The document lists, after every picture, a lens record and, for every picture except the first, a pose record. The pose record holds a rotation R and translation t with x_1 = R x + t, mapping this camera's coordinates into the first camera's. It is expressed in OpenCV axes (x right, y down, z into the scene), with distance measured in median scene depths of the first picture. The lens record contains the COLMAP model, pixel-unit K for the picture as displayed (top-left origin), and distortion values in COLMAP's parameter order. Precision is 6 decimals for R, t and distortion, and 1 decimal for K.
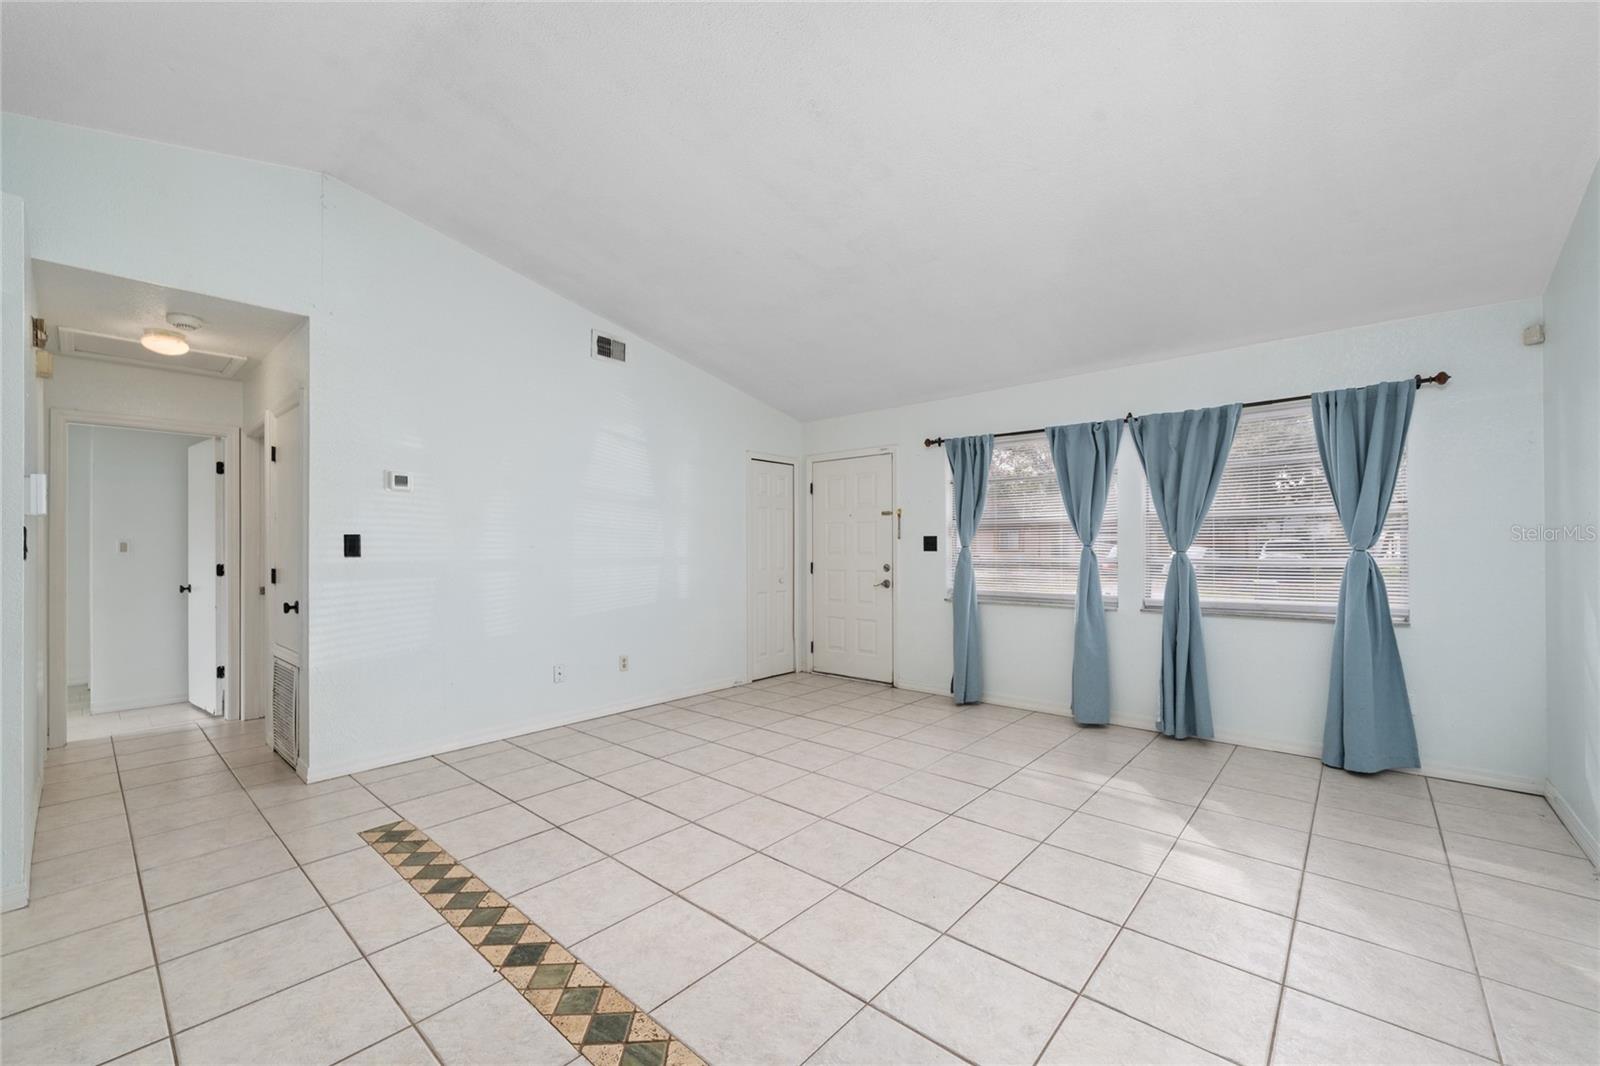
lens RADIAL K [[643.3, 0, 798.8], [0, 643.3, 547.0], [0, 0, 1]] dist [-0.001258, -0.000097]
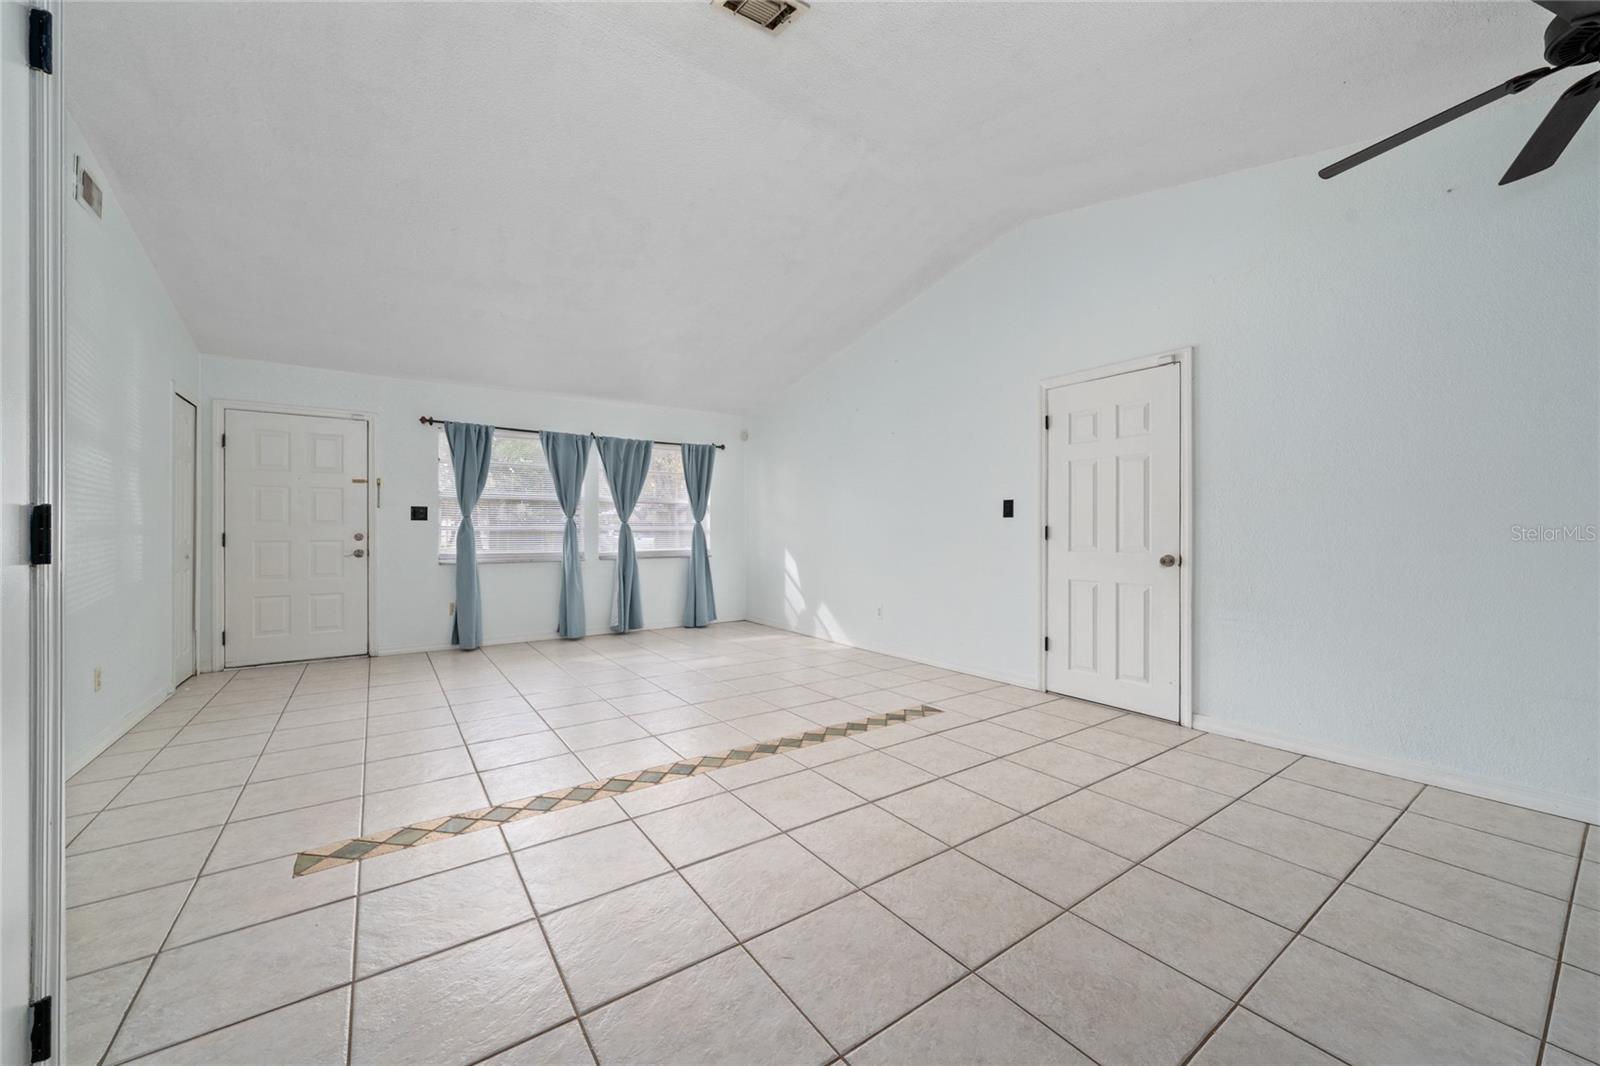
lens RADIAL K [[601.7, 0, 802.0], [0, 601.7, 533.2], [0, 0, 1]] dist [0.000679, 0.000015]
pose [[0.230337, 0.000730, 0.973111, -0.751452], [-0.001909, 0.999998, -0.000299, 0.032045], [-0.973109, -0.001789, 0.230338, 0.172152]]
